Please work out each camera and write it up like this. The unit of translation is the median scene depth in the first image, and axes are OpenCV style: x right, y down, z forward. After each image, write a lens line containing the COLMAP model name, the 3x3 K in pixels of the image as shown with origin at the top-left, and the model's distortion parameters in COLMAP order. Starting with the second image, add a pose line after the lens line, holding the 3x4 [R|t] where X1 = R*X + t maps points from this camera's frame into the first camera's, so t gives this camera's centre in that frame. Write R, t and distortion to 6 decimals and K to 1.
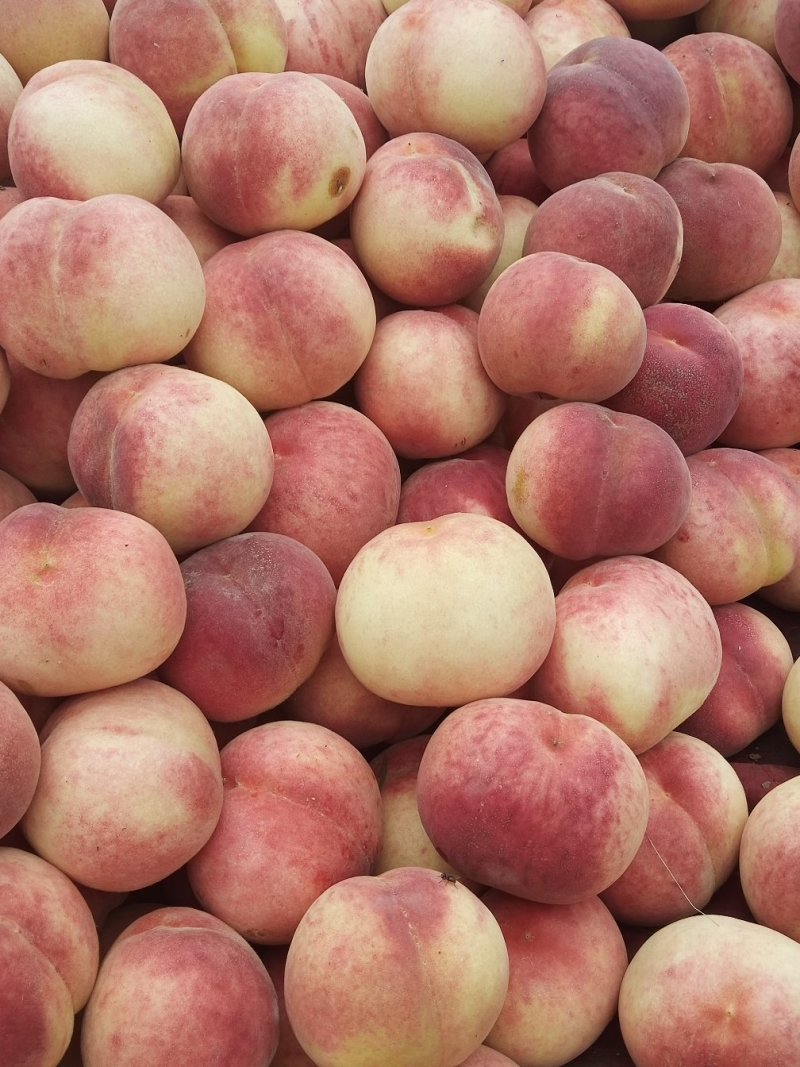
lens RADIAL K [[1228.2, 0, 400.0], [0, 1228.2, 533.5], [0, 0, 1]] dist [0.045829, -0.226315]
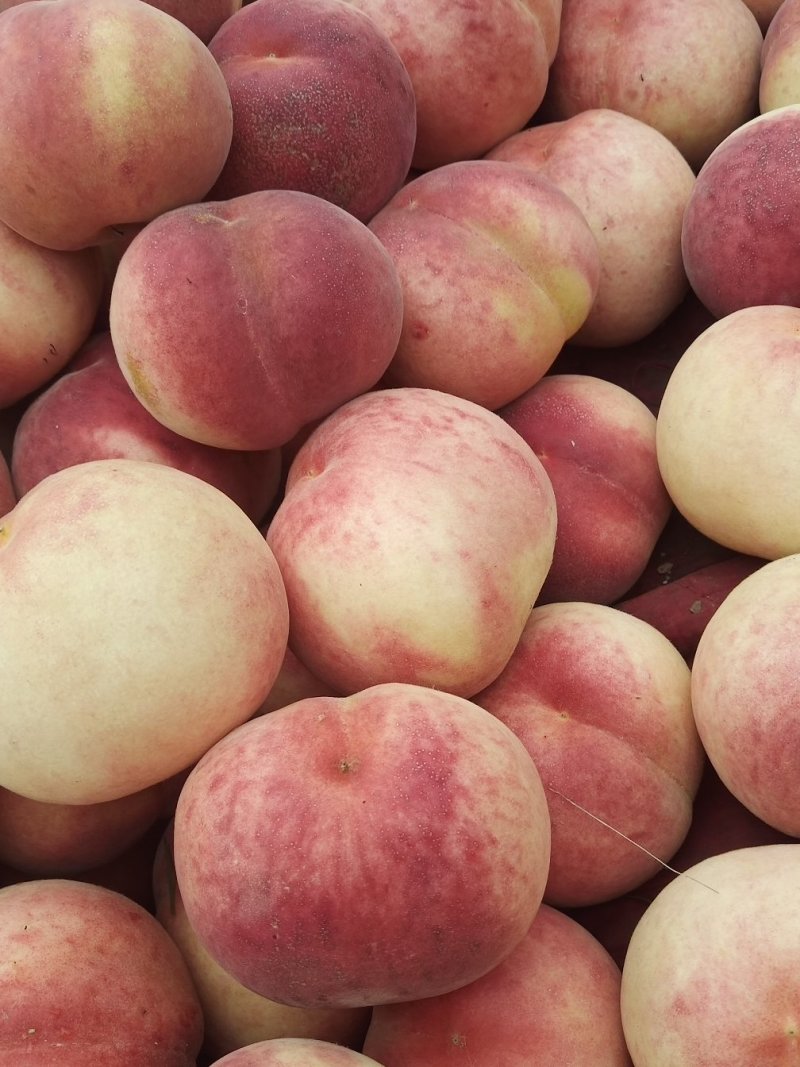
lens RADIAL K [[1228.2, 0, 400.0], [0, 1228.2, 533.5], [0, 0, 1]] dist [0.045829, -0.226315]
pose [[0.885955, -0.462646, 0.032287, 0.165974], [0.454341, 0.879803, 0.139719, 0.001133], [-0.093046, -0.109115, 0.989665, 0.387225]]
